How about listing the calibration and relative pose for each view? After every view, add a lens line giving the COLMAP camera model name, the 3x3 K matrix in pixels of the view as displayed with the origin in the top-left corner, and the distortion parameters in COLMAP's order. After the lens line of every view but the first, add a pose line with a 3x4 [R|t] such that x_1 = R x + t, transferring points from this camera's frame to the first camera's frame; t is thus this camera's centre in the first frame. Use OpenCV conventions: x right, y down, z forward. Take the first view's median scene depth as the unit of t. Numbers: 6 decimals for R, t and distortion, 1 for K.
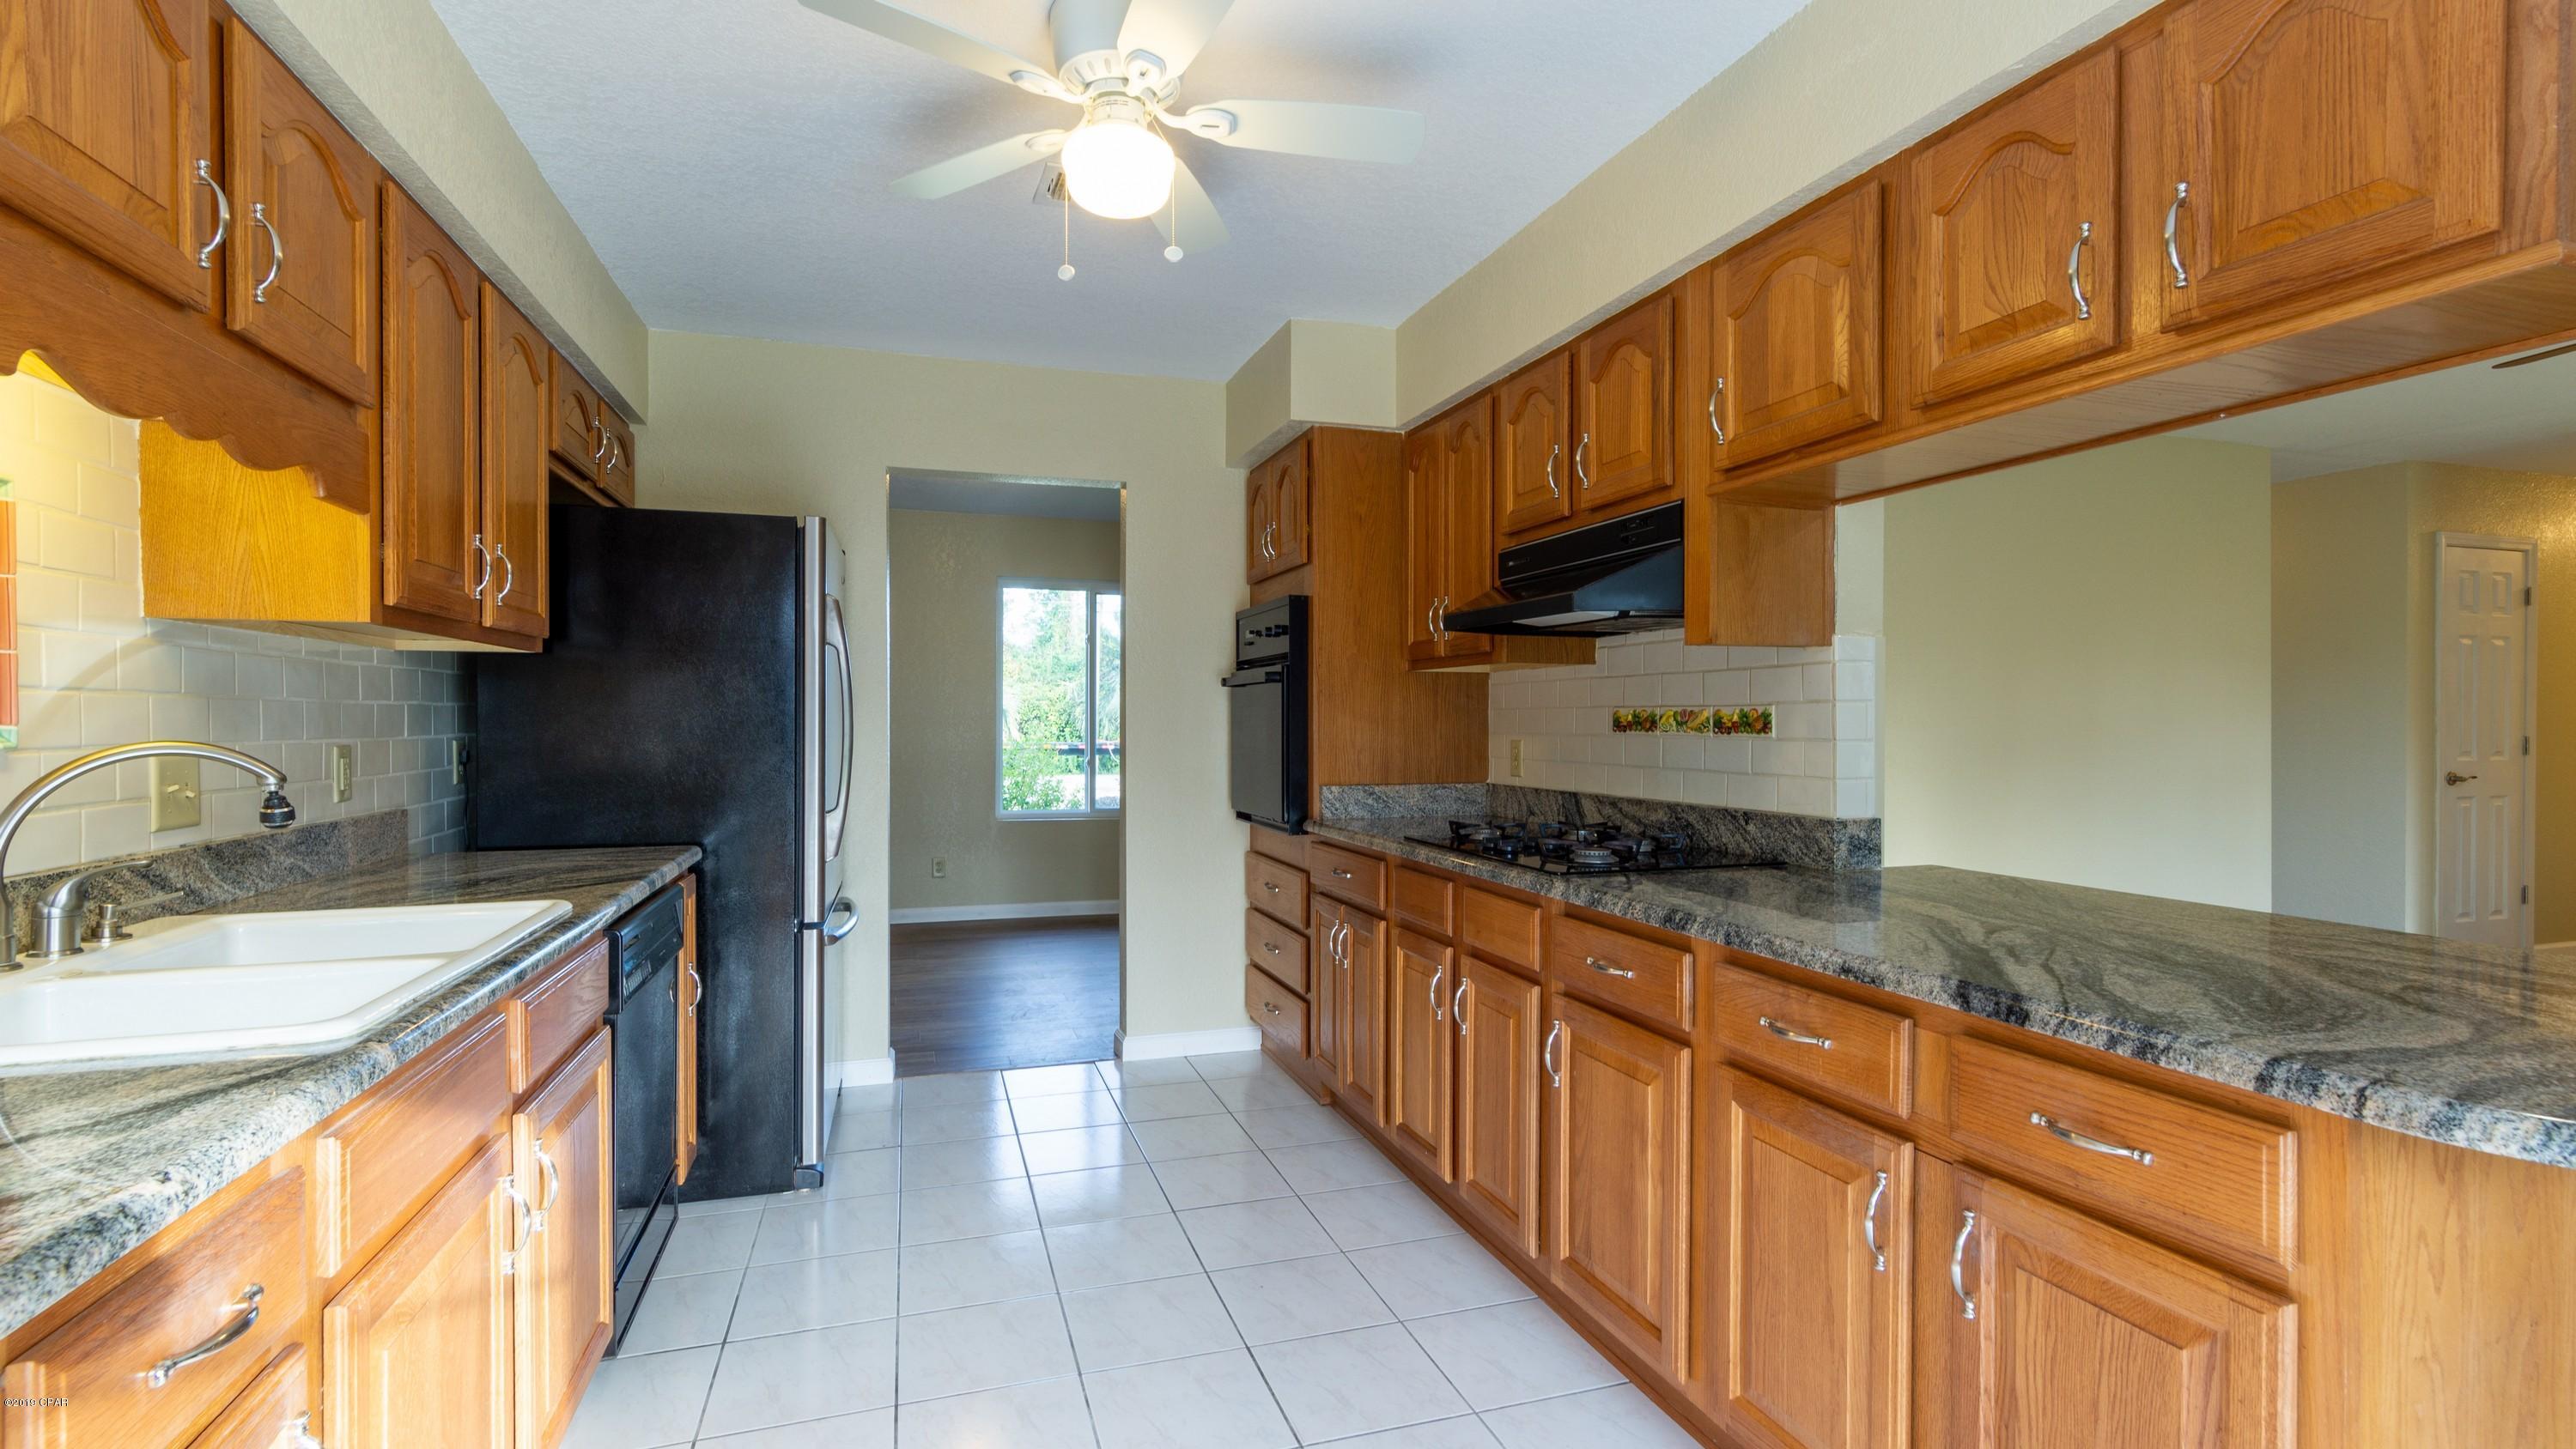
lens RADIAL K [[1165.0, 0, 1288.0], [0, 1165.0, 724.5], [0, 0, 1]] dist [0.000565, 0.000502]
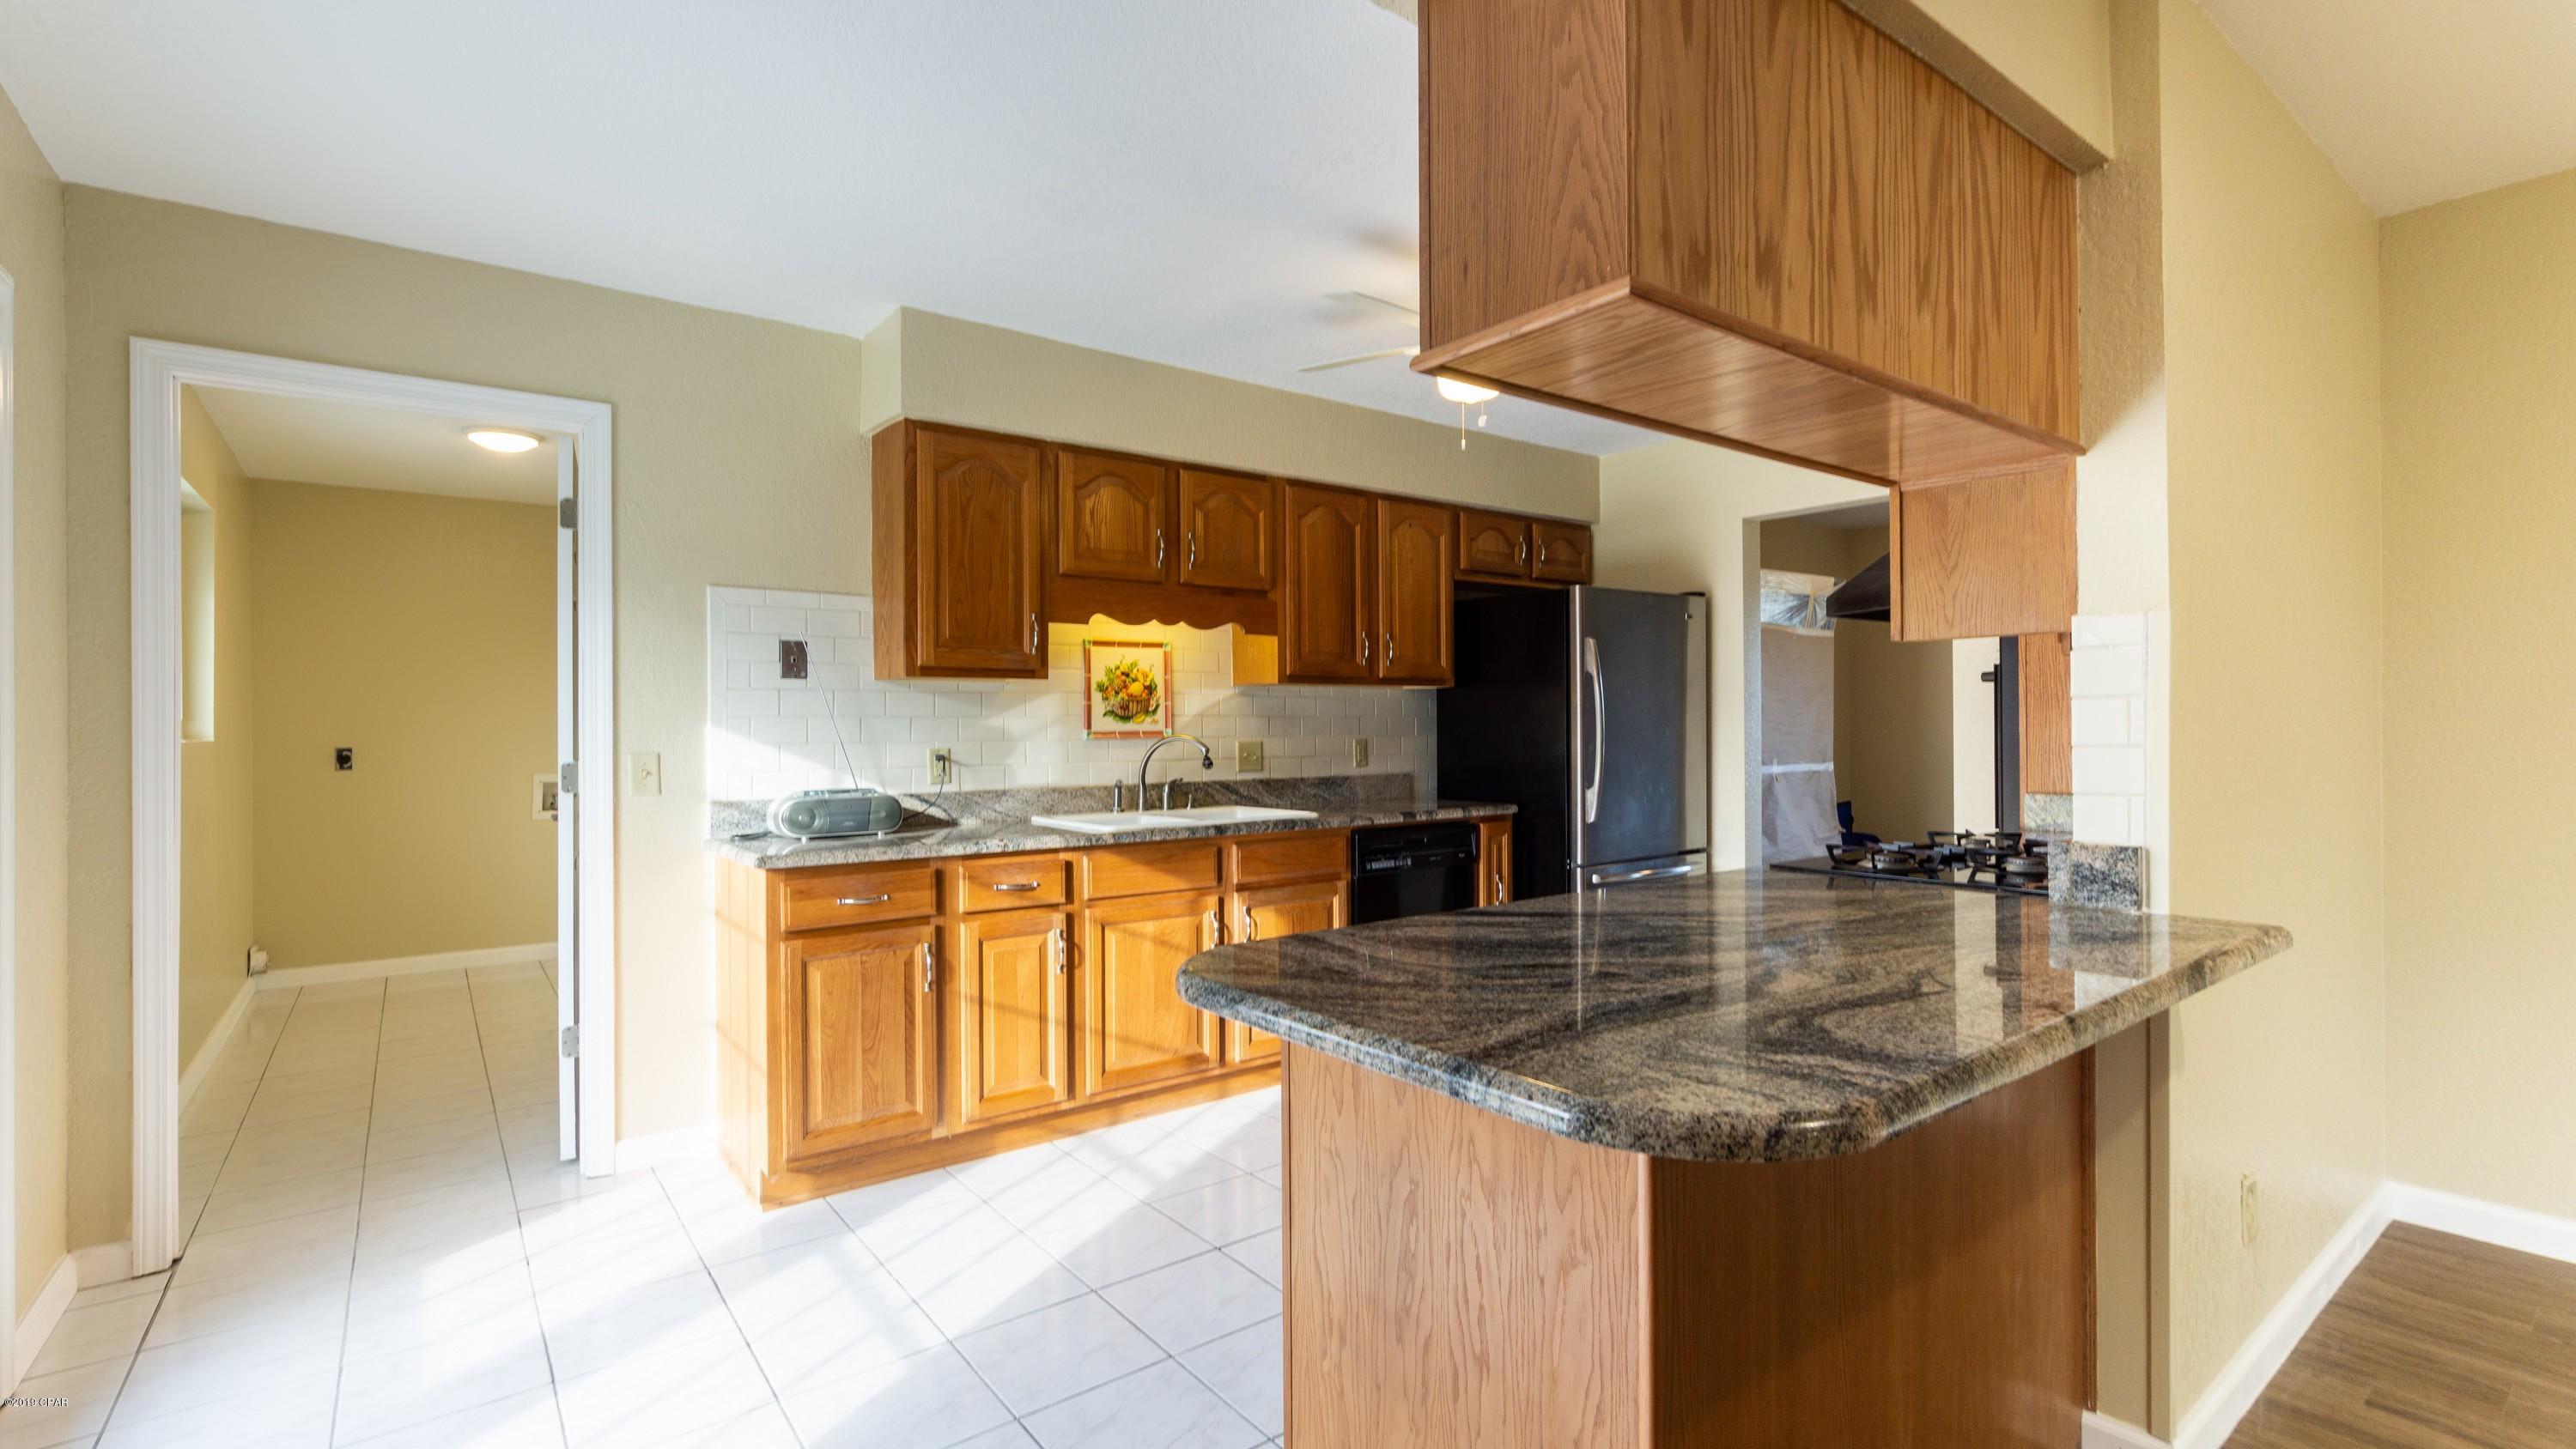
lens RADIAL K [[1159.0, 0, 1238.6], [0, 1159.0, 725.2], [0, 0, 1]] dist [0.000849, 0.000366]
pose [[0.309304, -0.002942, -0.950959, 1.752937], [0.002727, 0.999994, -0.002207, -0.001212], [0.950959, -0.001910, 0.309311, 0.319593]]
